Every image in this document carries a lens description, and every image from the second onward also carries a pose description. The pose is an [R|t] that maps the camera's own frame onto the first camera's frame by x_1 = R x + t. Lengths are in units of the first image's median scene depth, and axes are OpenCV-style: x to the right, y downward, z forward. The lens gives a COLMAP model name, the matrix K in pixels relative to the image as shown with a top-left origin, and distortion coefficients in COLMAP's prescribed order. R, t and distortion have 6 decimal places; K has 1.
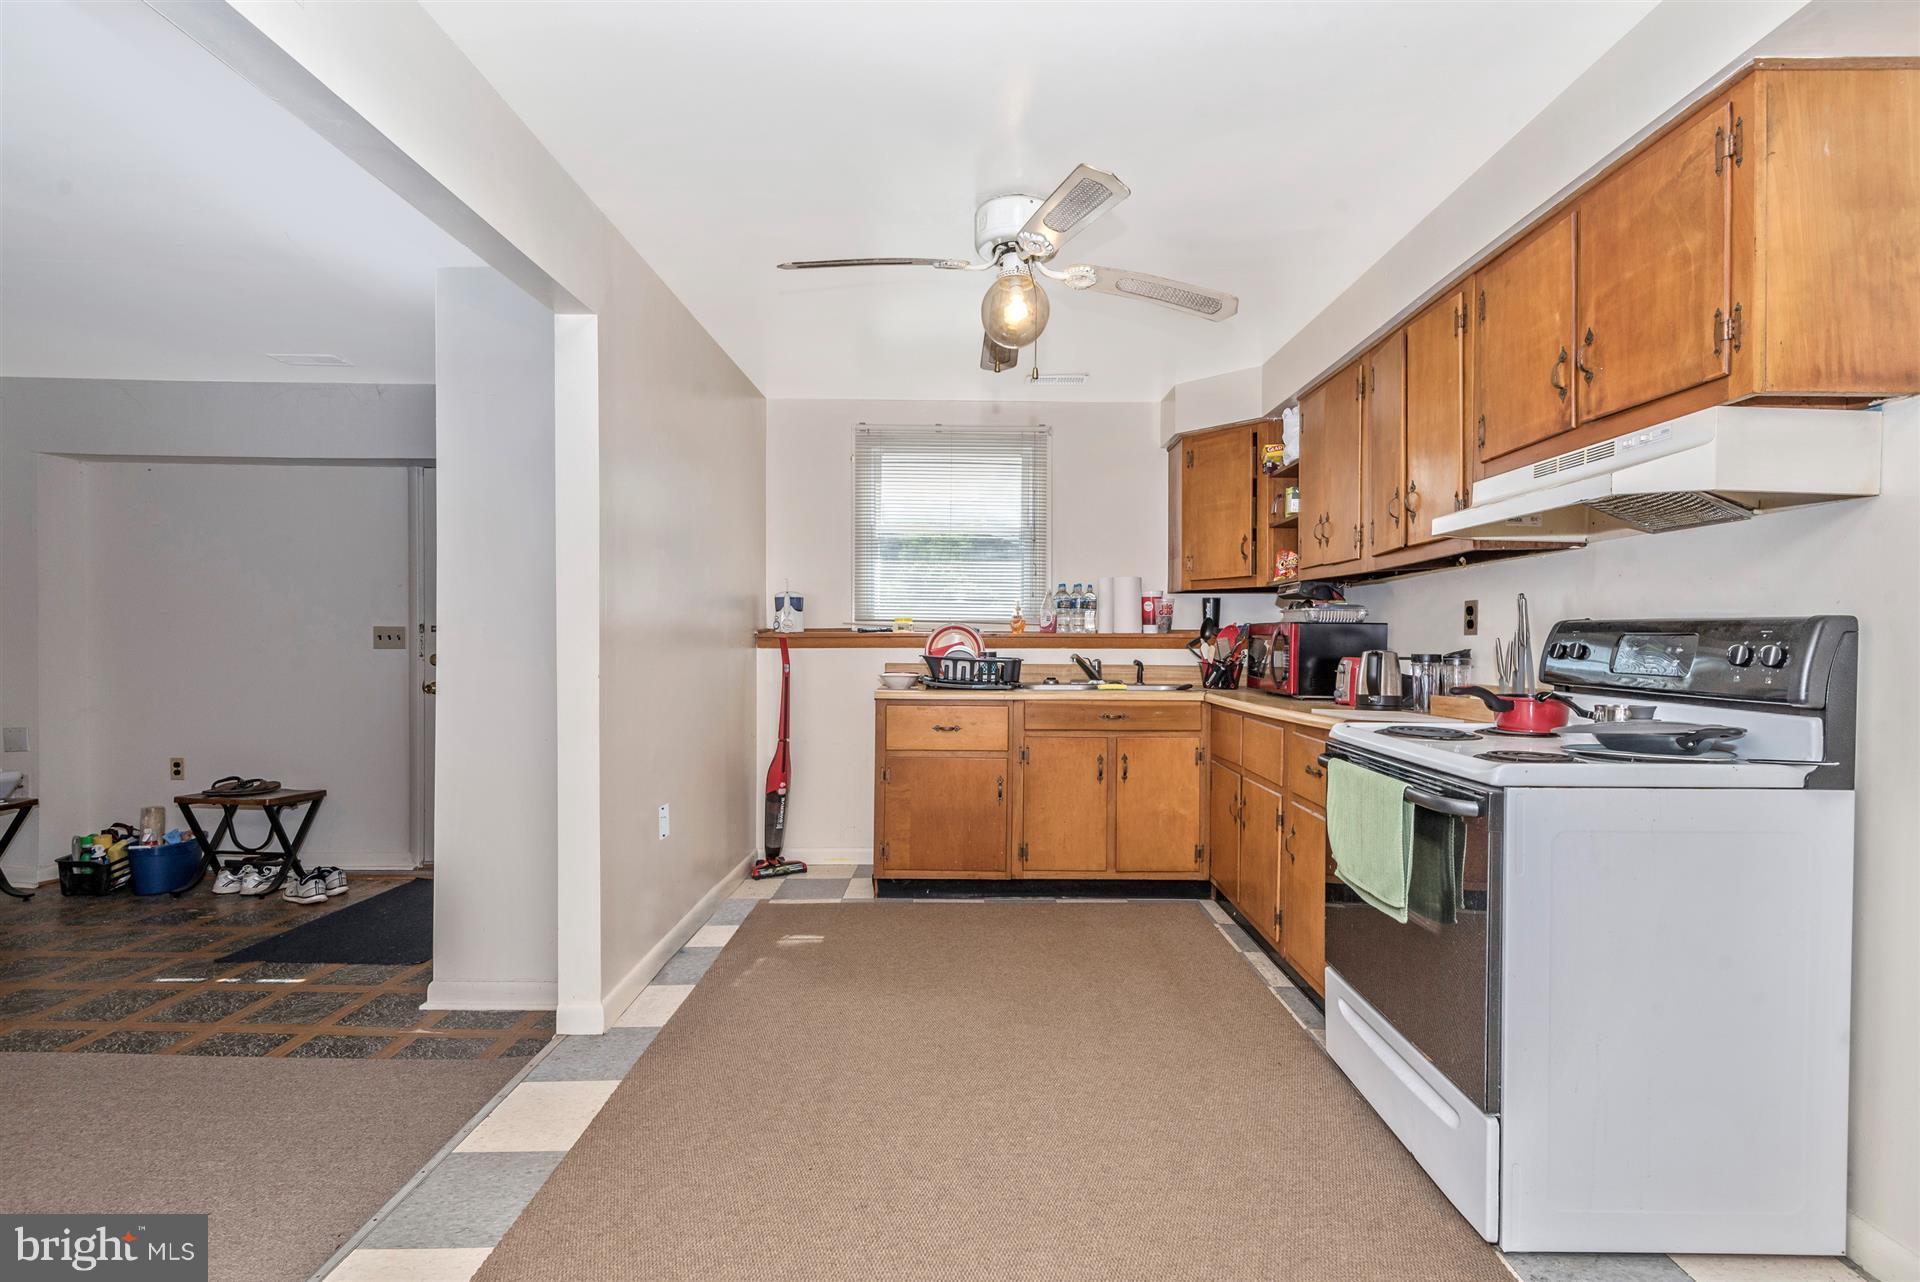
lens RADIAL K [[872.0, 0, 966.7], [0, 872.0, 655.1], [0, 0, 1]] dist [0.036774, -0.025269]
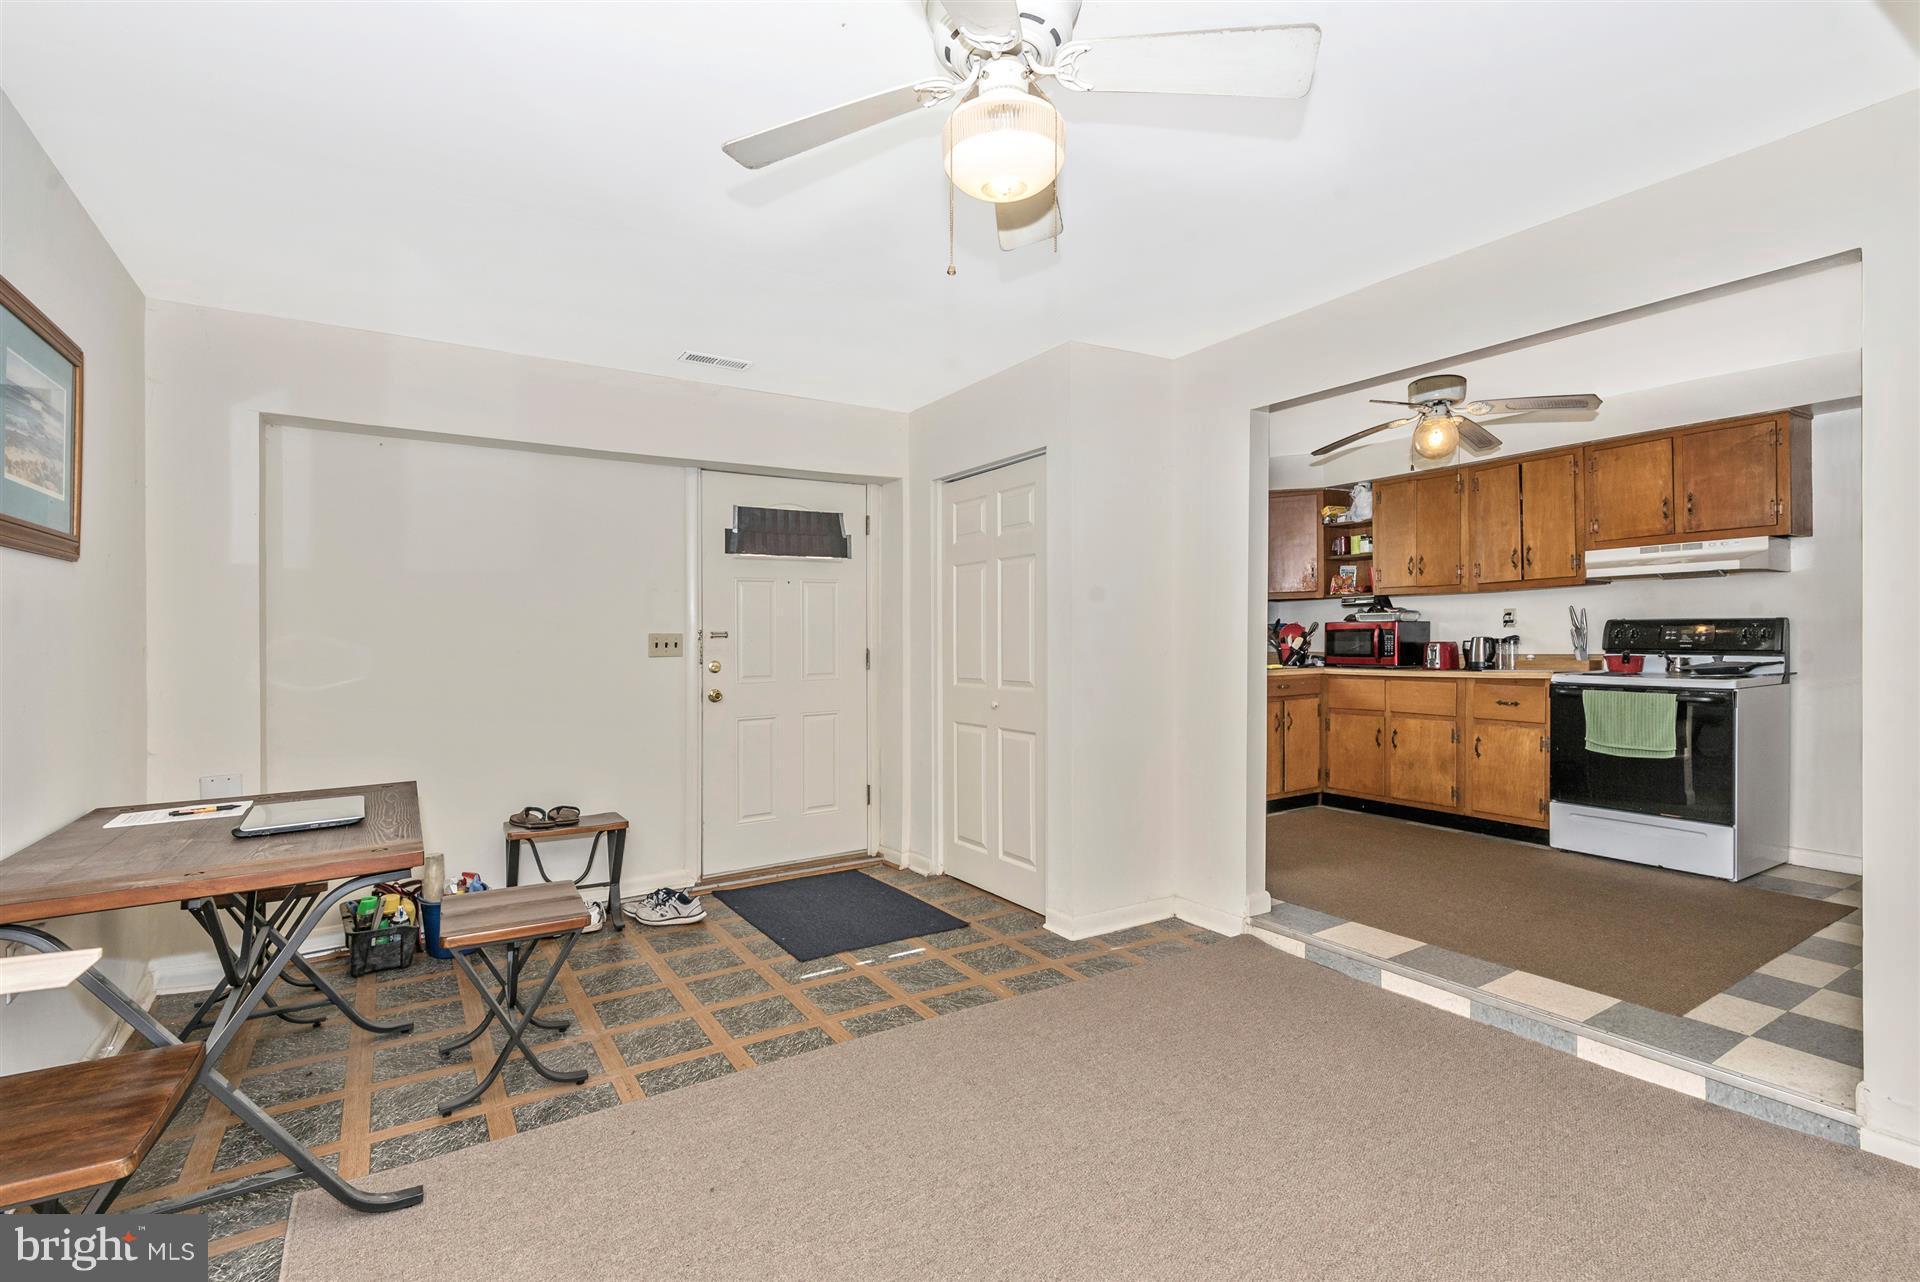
lens RADIAL K [[892.6, 0, 960.0], [0, 892.6, 641.0], [0, 0, 1]] dist [0.037742, -0.029249]
pose [[0.849112, -0.019963, 0.527835, -1.087959], [0.028067, 0.999579, -0.007346, -0.010146], [-0.527466, 0.021053, 0.849315, 0.007895]]
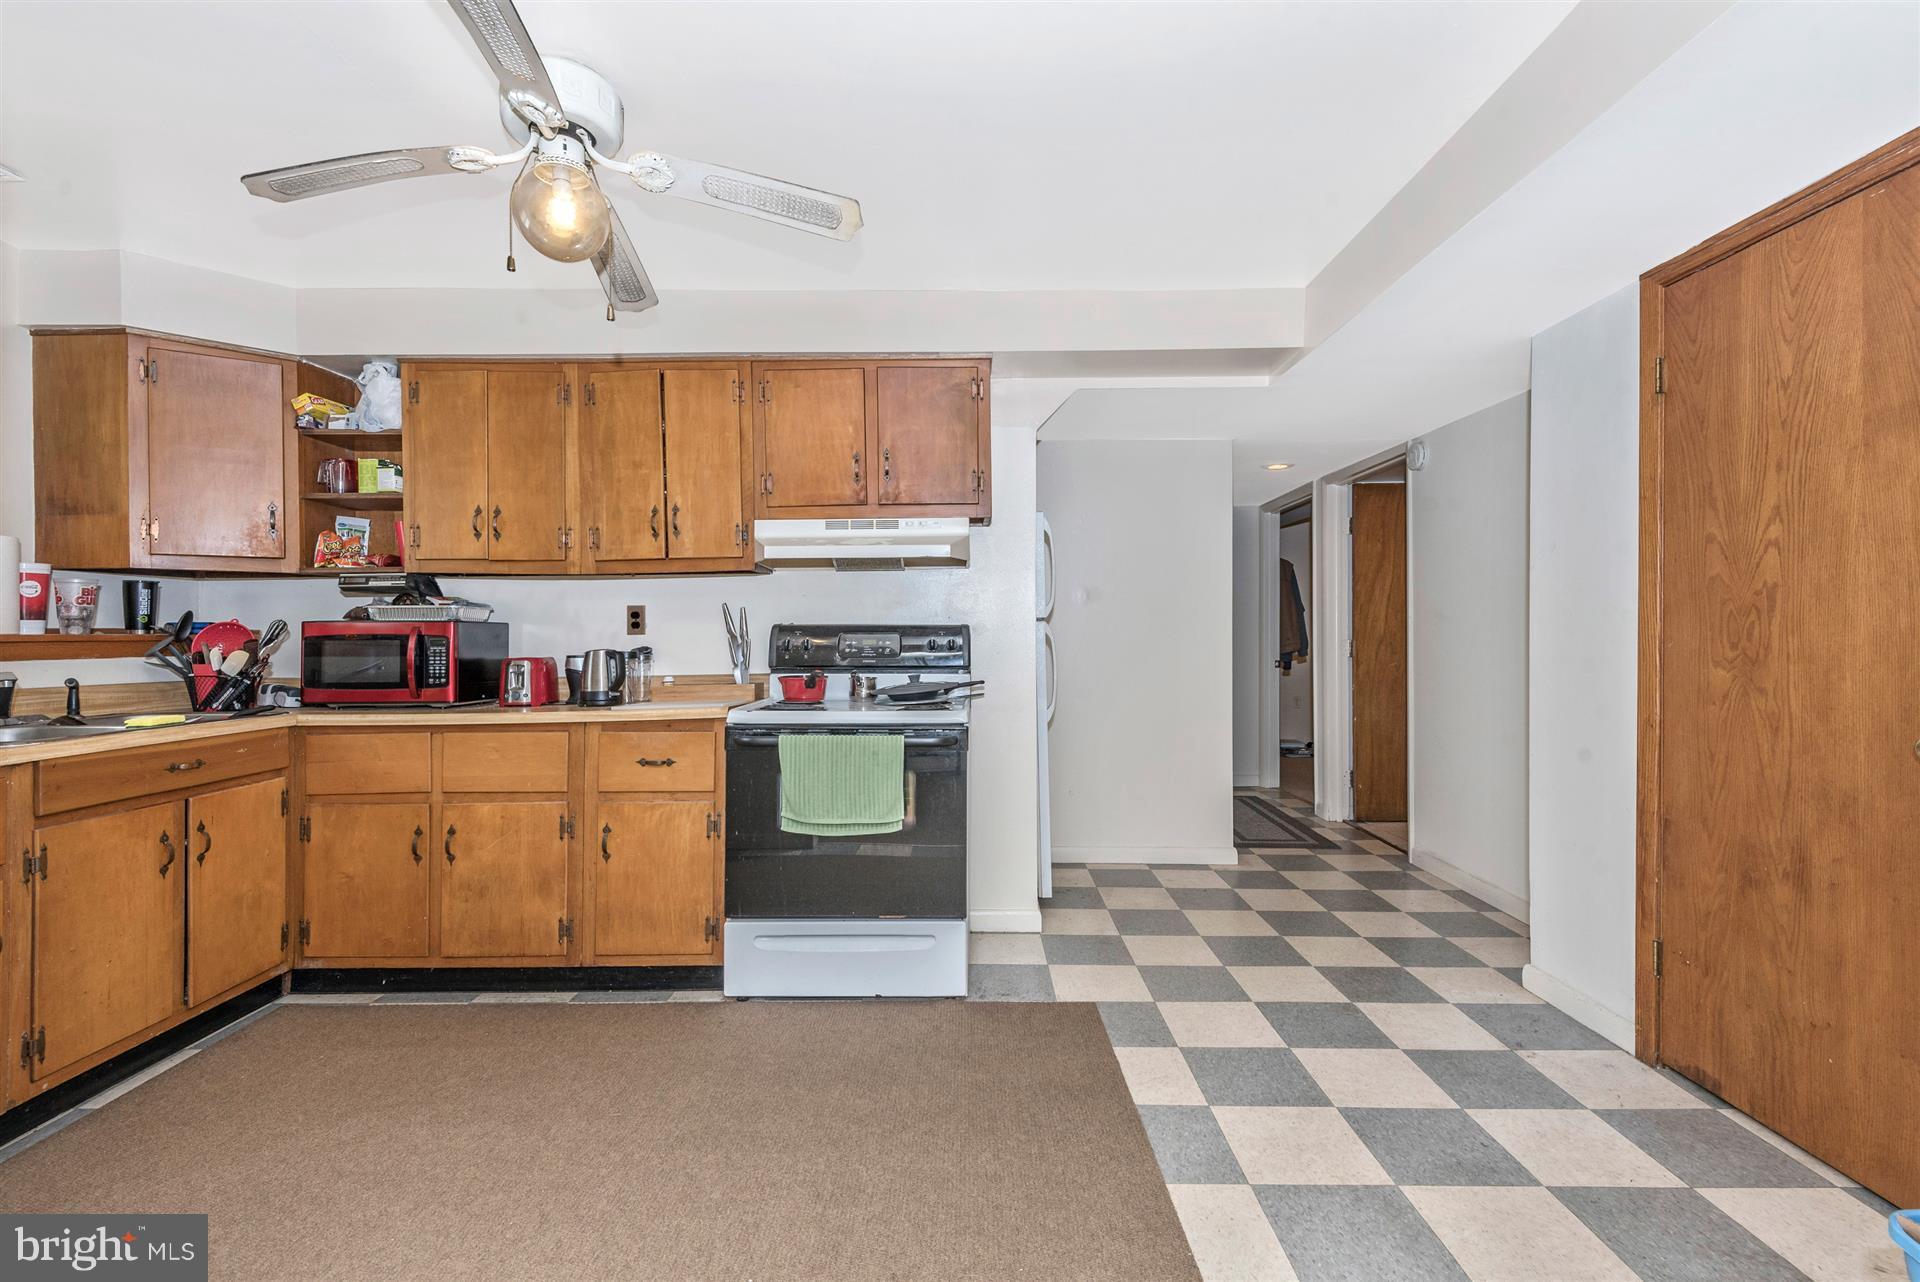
lens RADIAL K [[875.1, 0, 971.2], [0, 875.1, 641.6], [0, 0, 1]] dist [0.035753, -0.025354]
pose [[-0.001087, -0.013001, 0.999915, -0.474249], [0.025960, 0.999578, 0.013025, -0.013238], [-0.999662, 0.025972, -0.000749, 0.430877]]
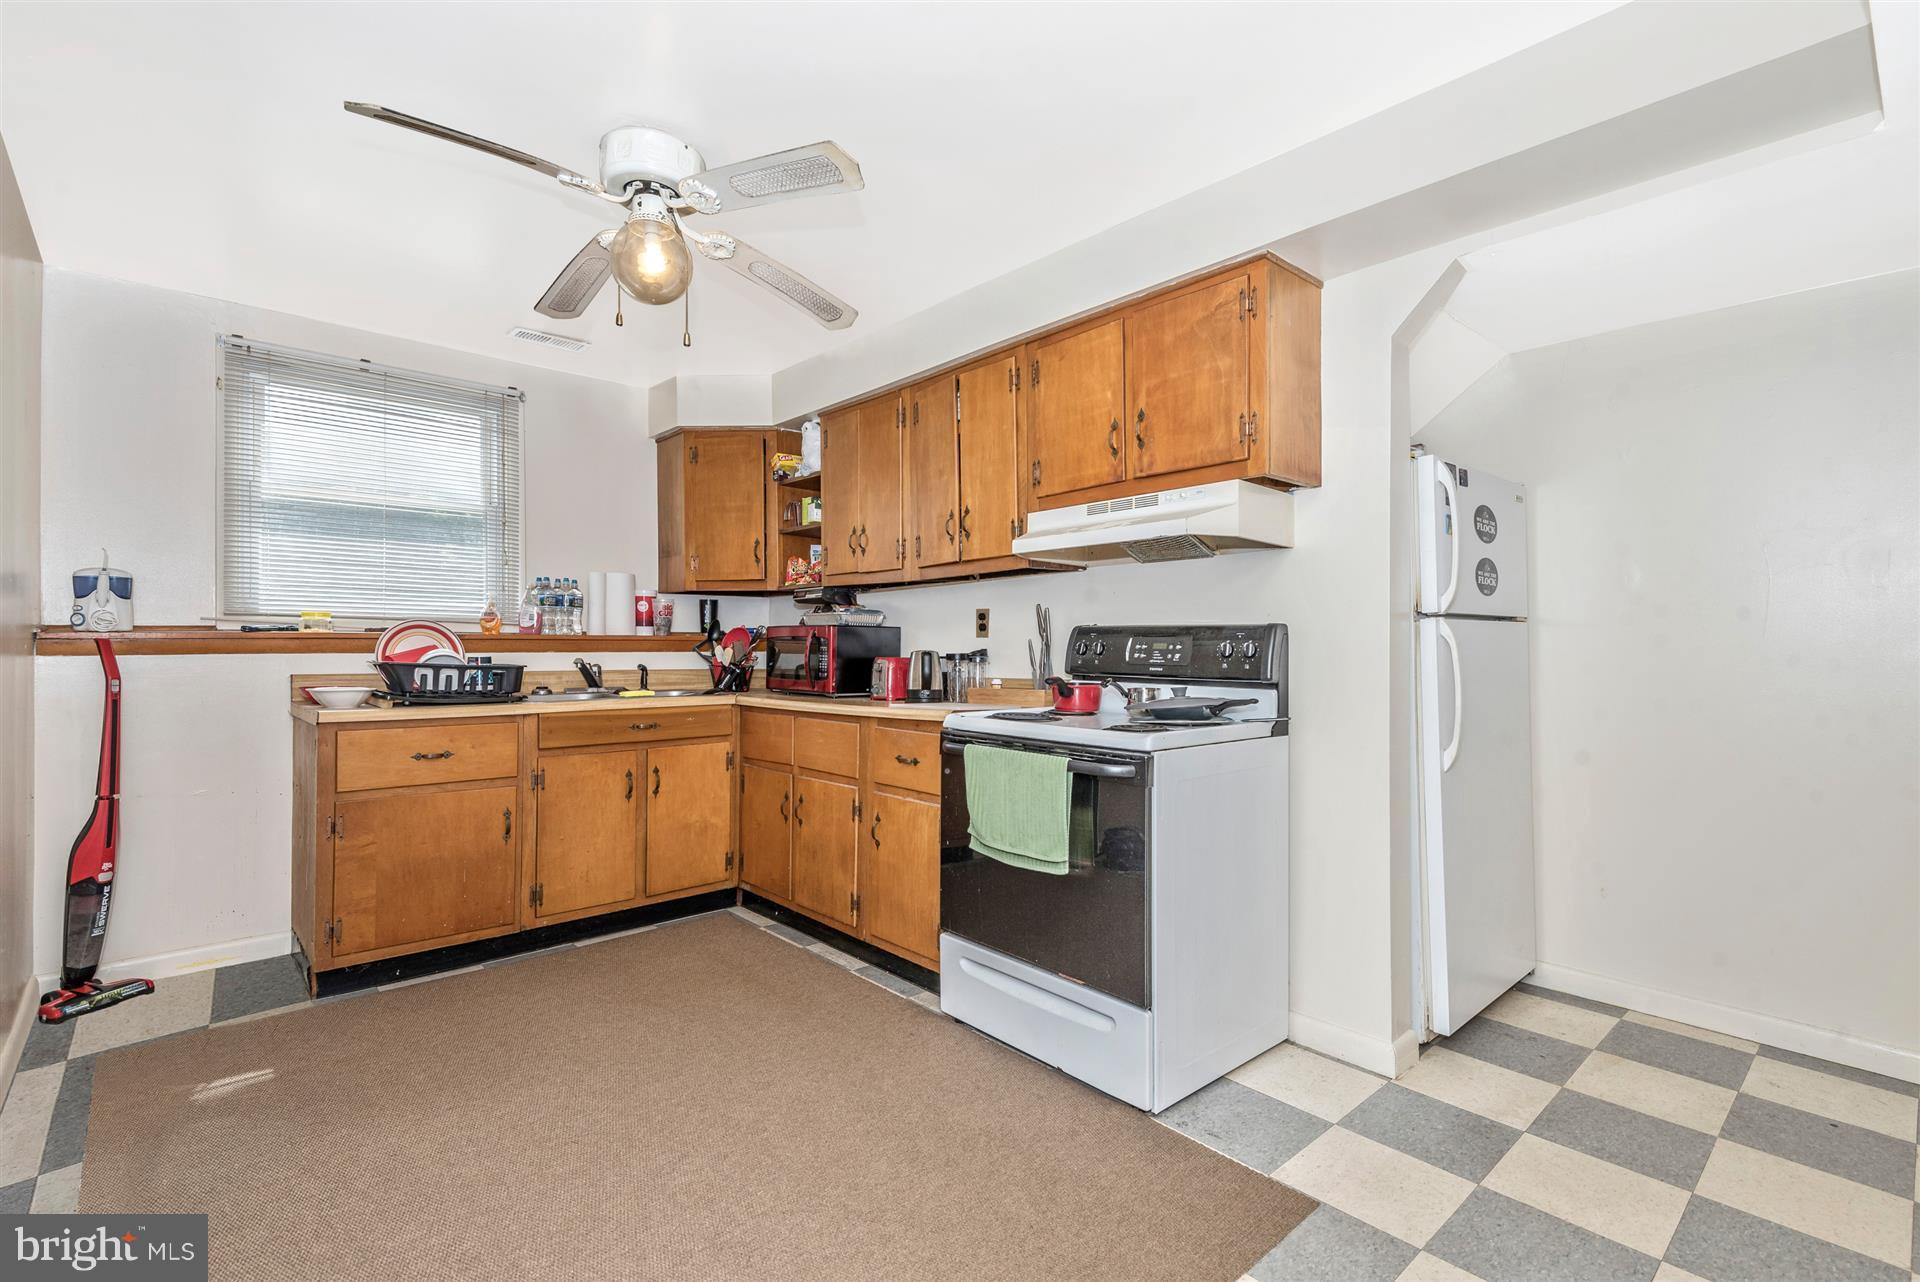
lens RADIAL K [[877.9, 0, 955.5], [0, 877.9, 649.4], [0, 0, 1]] dist [0.039131, -0.025483]
pose [[0.743468, -0.005007, 0.668753, -0.205860], [0.014141, 0.999866, -0.008235, 0.002467], [-0.668622, 0.015580, 0.743439, 0.098662]]
